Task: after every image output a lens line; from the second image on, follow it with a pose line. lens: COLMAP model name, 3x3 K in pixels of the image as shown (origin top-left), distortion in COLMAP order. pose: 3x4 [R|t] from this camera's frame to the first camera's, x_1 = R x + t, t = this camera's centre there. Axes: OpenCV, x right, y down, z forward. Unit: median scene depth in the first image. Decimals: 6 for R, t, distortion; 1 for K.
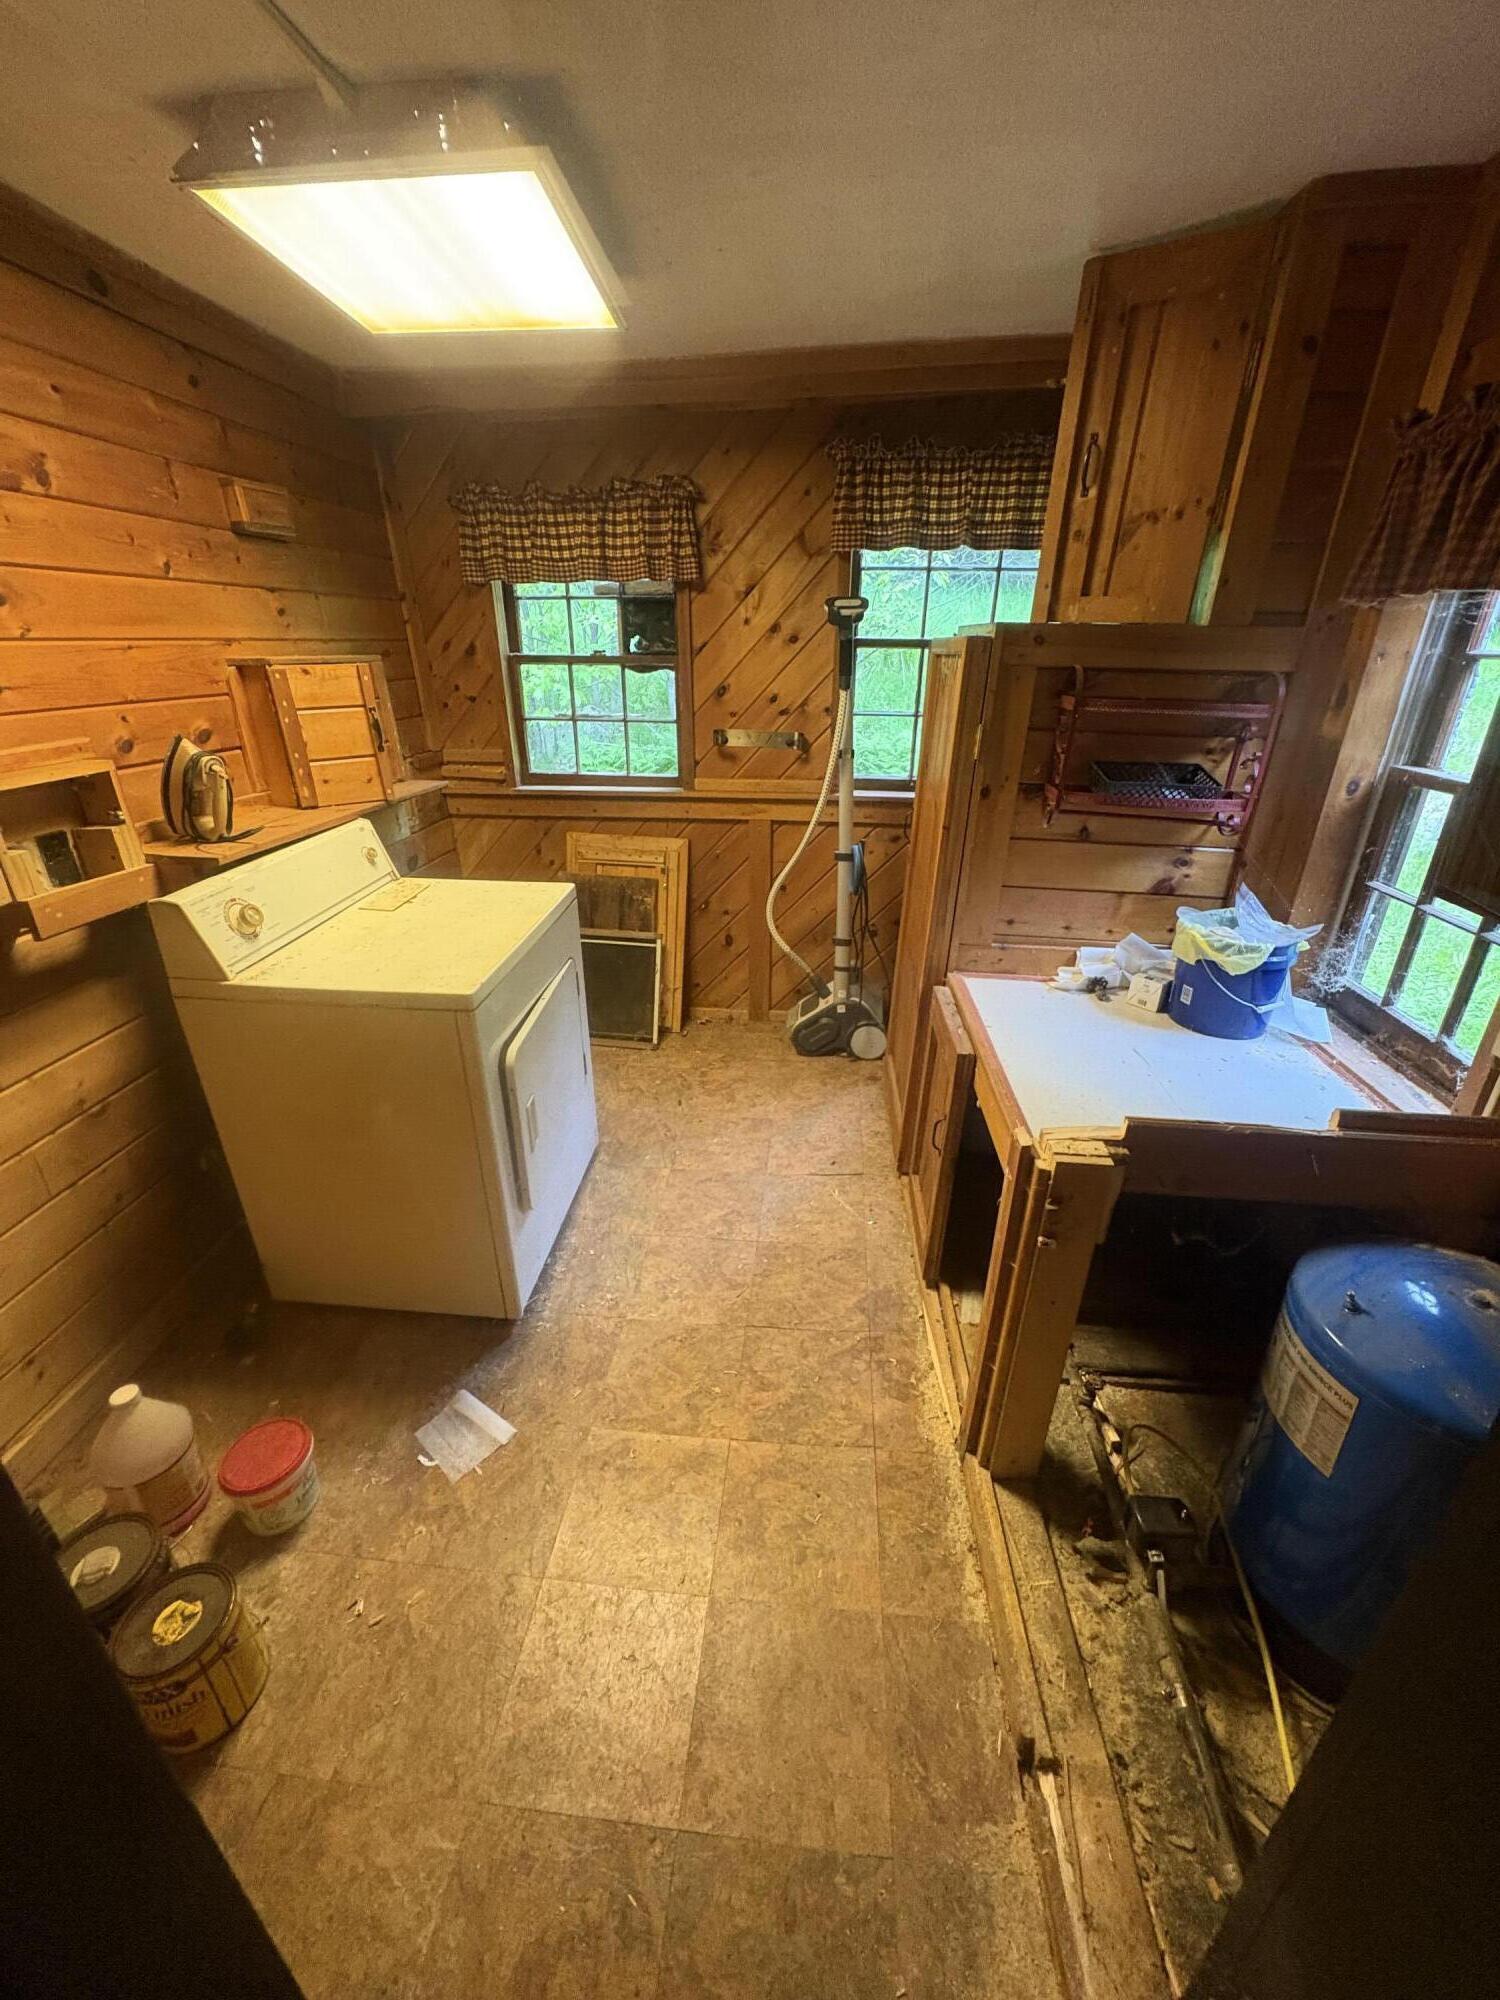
lens RADIAL K [[795.9, 0, 744.2], [0, 795.9, 1004.5], [0, 0, 1]] dist [-0.000066, 0.000393]
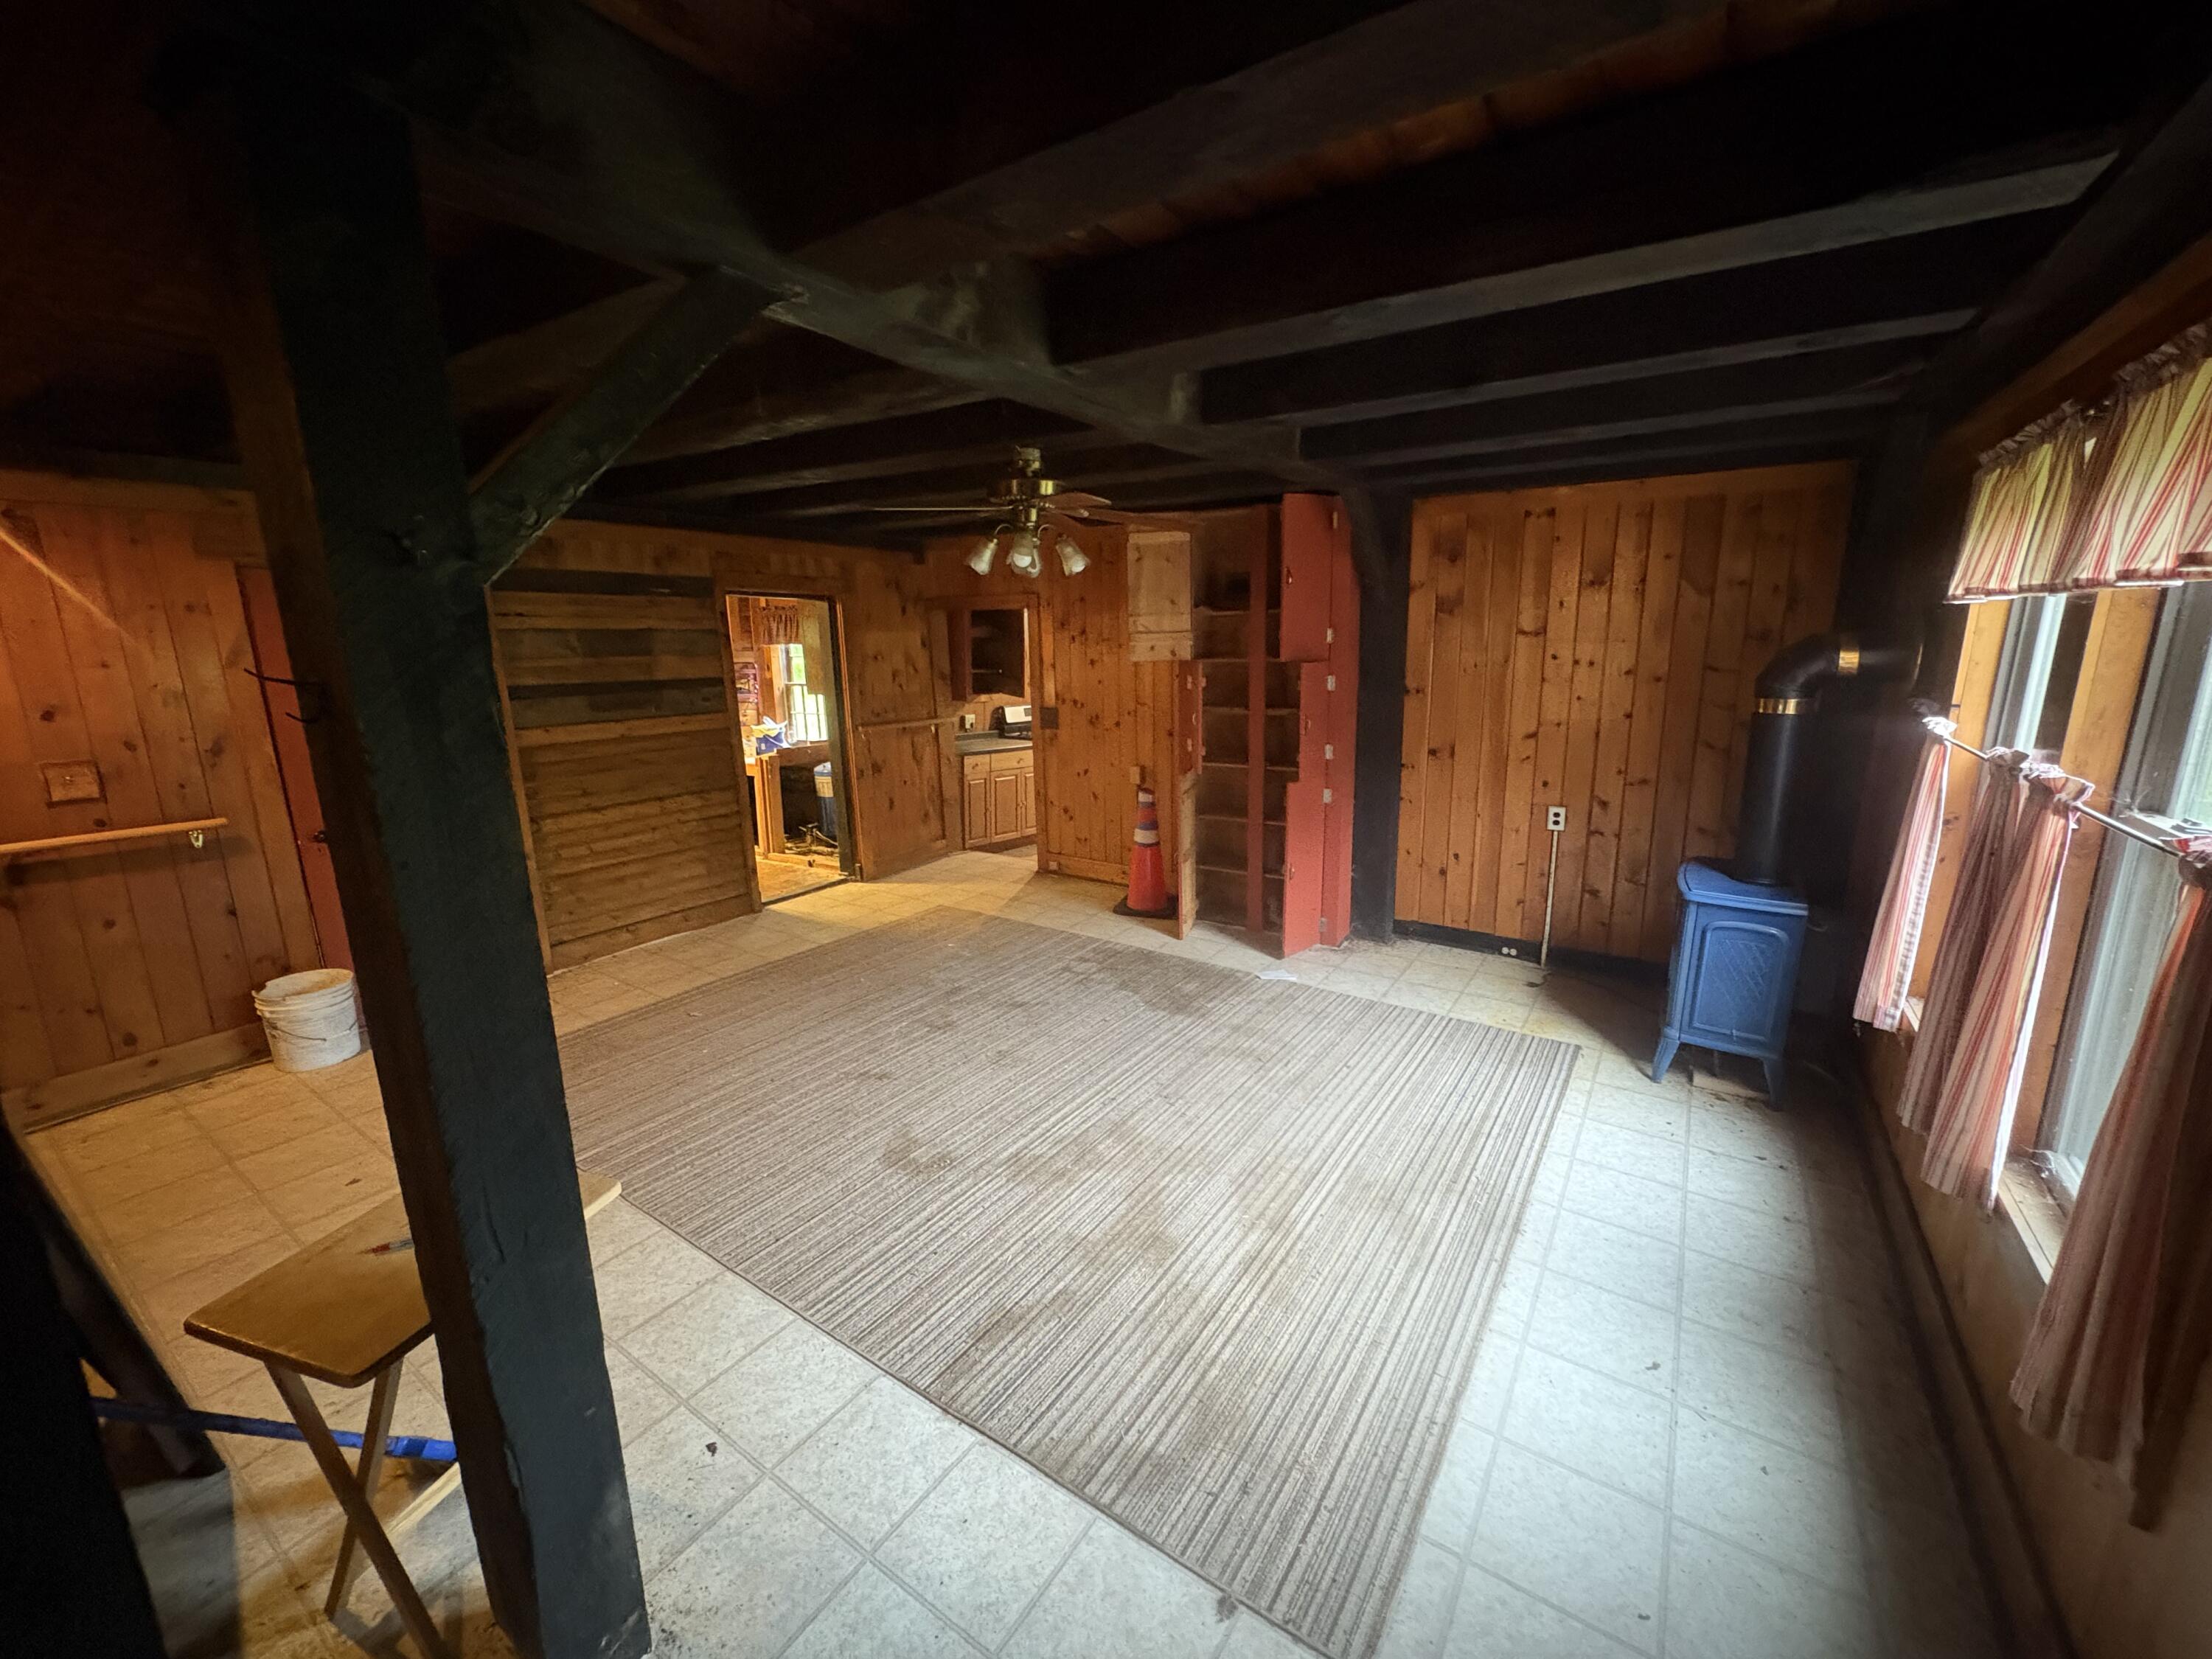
lens RADIAL K [[880.3, 0, 1104.9], [0, 880.3, 835.5], [0, 0, 1]] dist [-0.000066, 0.000393]
pose [[0.489797, -0.198569, 0.848923, -2.240643], [0.373291, 0.927713, 0.001624, 0.977448], [-0.787879, 0.316100, 0.528515, -2.292596]]
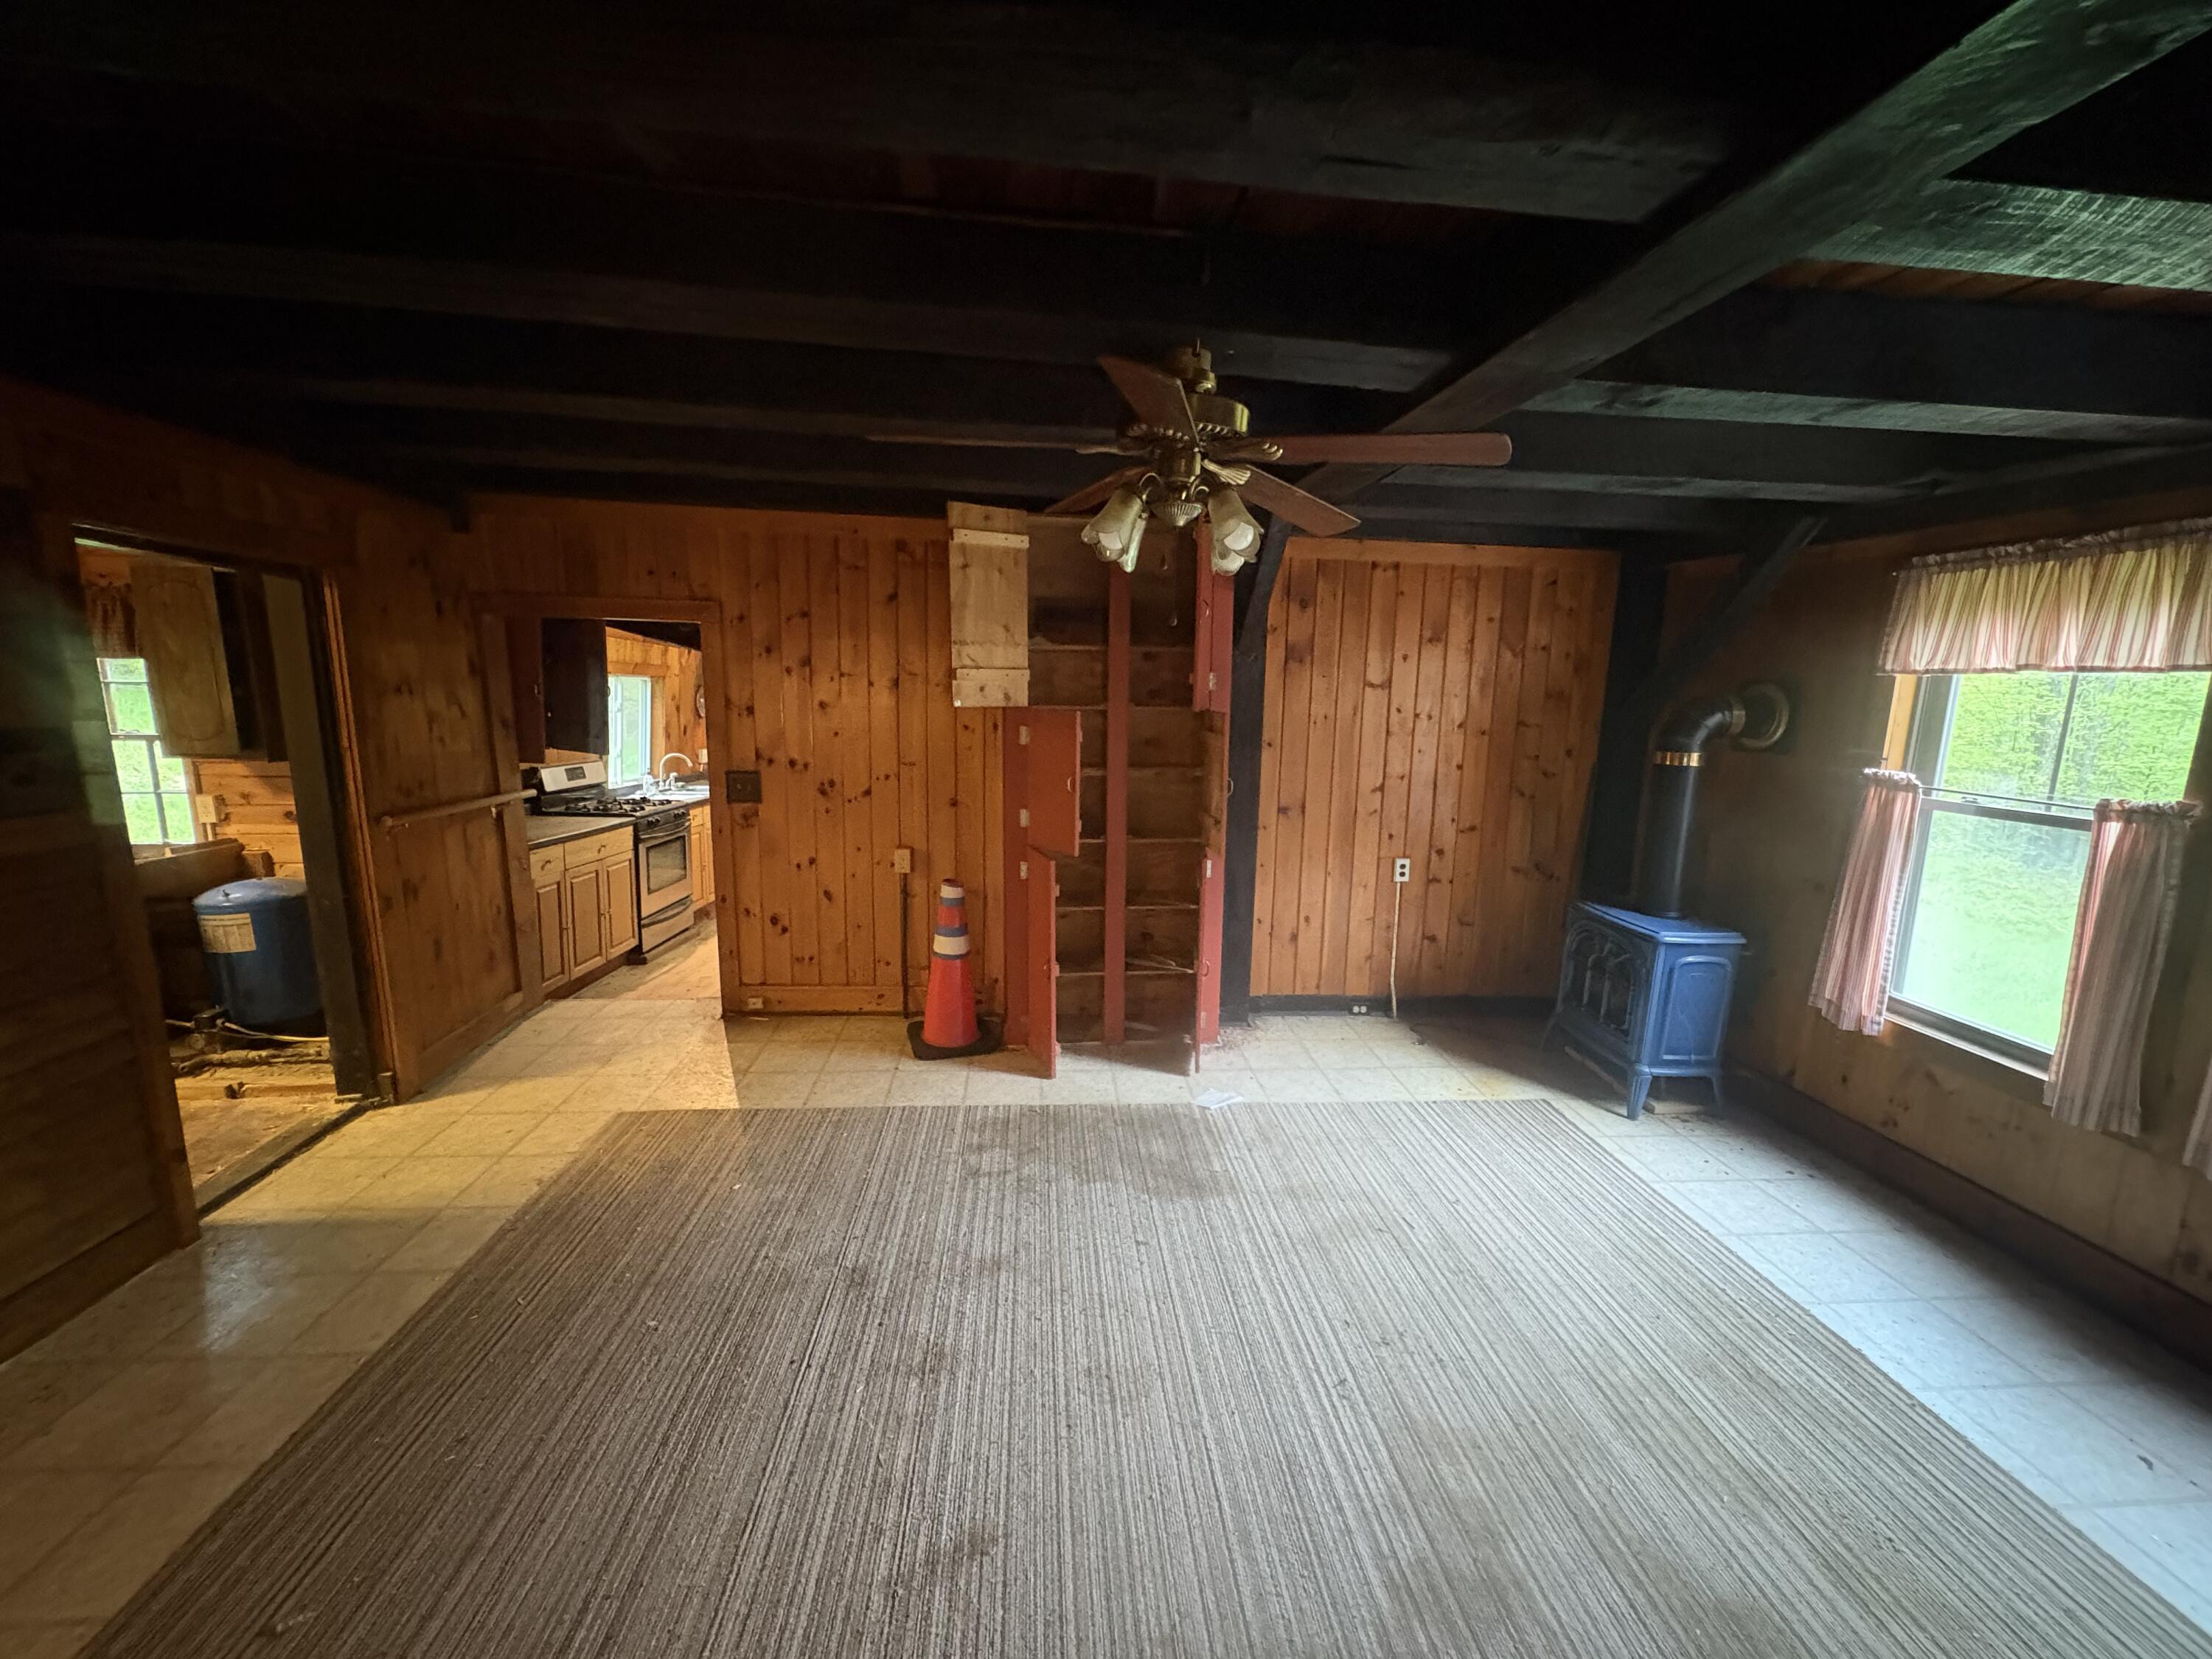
lens RADIAL K [[880.3, 0, 1111.2], [0, 880.3, 832.1], [0, 0, 1]] dist [-0.000066, 0.000393]
pose [[-0.167694, -0.167811, 0.971452, -1.724099], [0.386182, 0.895471, 0.221349, 0.406919], [-0.907051, 0.412276, -0.085360, -0.991379]]
